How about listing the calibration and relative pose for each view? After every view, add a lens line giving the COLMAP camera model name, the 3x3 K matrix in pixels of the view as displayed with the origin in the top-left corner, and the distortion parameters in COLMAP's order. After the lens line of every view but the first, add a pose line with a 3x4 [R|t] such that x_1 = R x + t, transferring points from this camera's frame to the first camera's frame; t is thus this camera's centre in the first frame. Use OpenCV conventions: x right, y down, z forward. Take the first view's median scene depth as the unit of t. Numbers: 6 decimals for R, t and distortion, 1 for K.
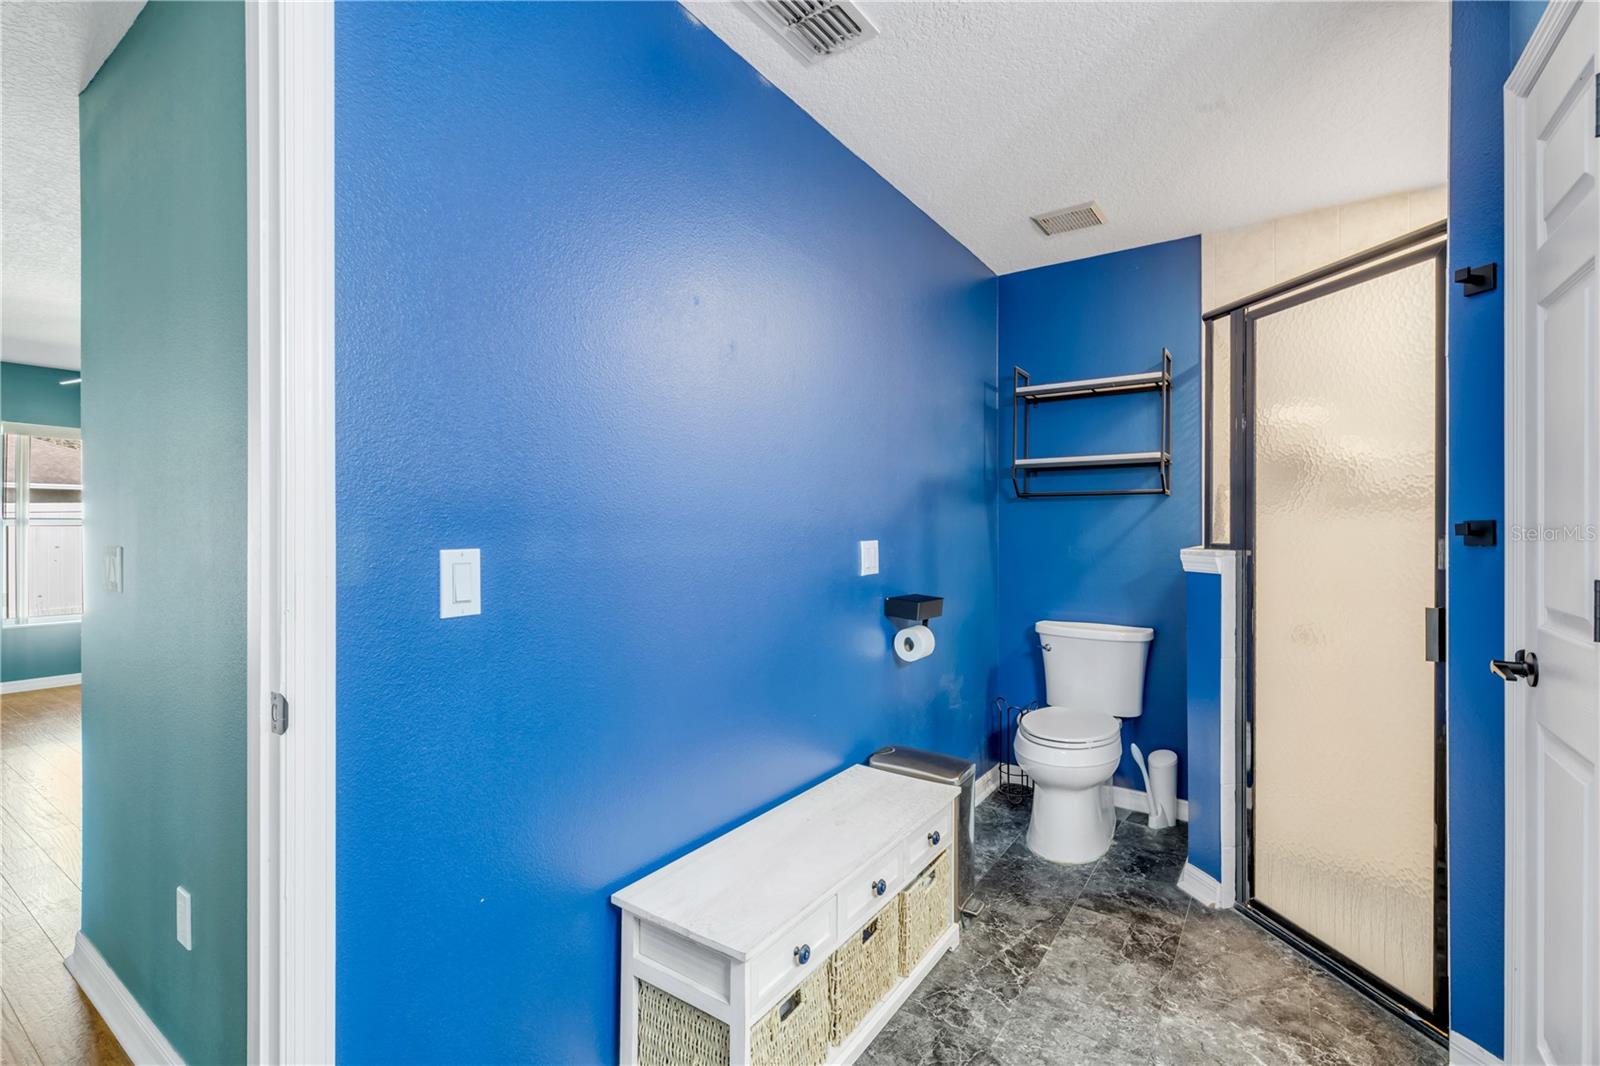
lens RADIAL K [[721.3, 0, 791.4], [0, 721.3, 527.6], [0, 0, 1]] dist [0.002182, 0.001266]
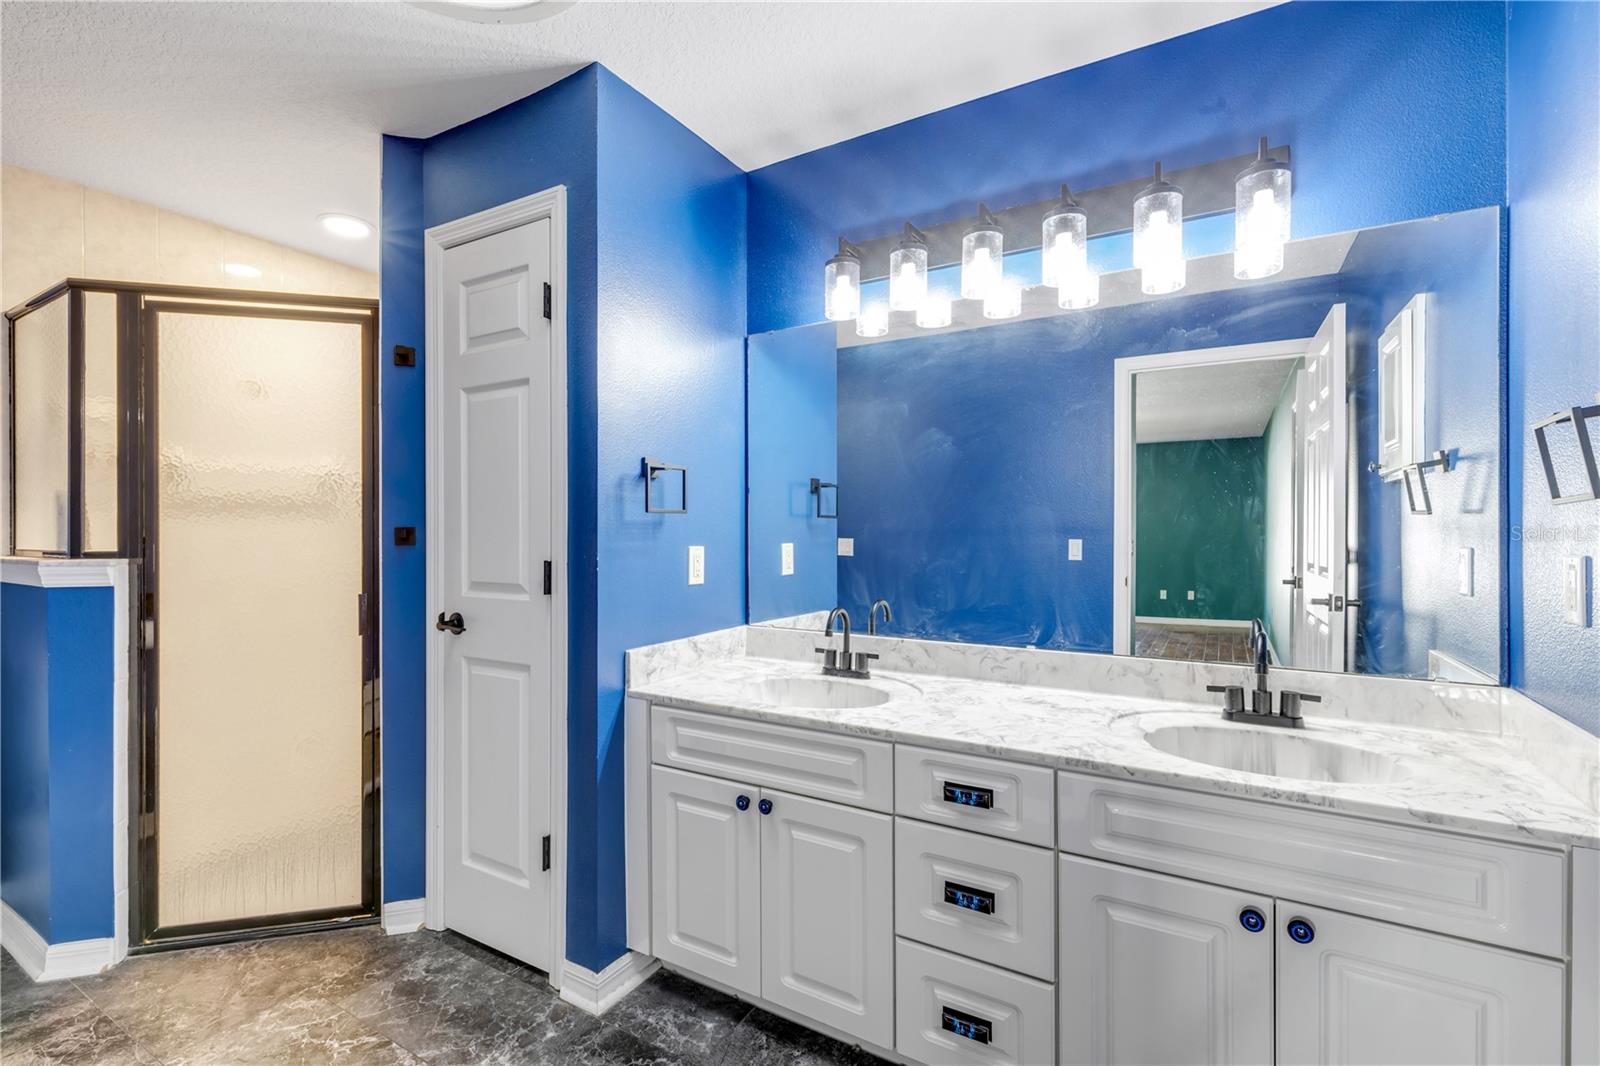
lens RADIAL K [[721.3, 0, 799.9], [0, 721.3, 533.5], [0, 0, 1]] dist [0.002182, 0.001266]
pose [[-0.064098, -0.008967, 0.997903, -0.399440], [0.004639, 0.999946, 0.009284, -0.005267], [-0.997933, 0.005224, -0.064053, 0.261197]]
